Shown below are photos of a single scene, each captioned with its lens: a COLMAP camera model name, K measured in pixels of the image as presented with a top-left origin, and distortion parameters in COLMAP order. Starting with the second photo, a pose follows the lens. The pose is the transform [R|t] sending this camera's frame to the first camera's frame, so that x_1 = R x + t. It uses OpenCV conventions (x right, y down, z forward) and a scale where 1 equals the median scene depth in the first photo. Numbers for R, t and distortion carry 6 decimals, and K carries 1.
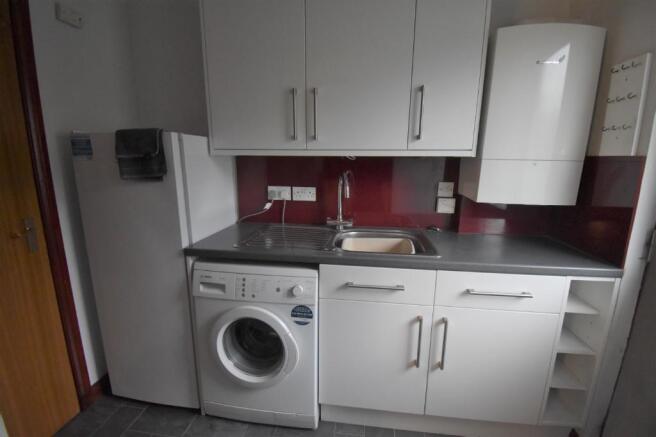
lens RADIAL K [[284.7, 0, 328.0], [0, 284.7, 218.5], [0, 0, 1]] dist [0.002486, -0.010734]
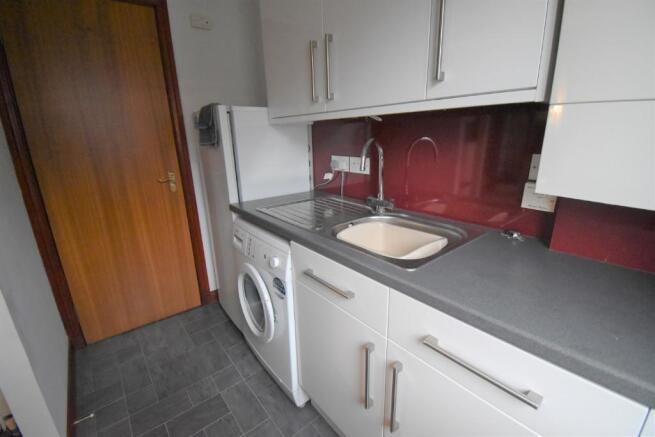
lens RADIAL K [[290.2, 0, 327.5], [0, 290.2, 218.5], [0, 0, 1]] dist [-0.011733, -0.000519]
pose [[0.727633, 0.168036, -0.665067, 0.551522], [-0.110991, 0.985597, 0.127589, -0.033371], [0.676927, -0.019021, 0.735804, 0.335096]]
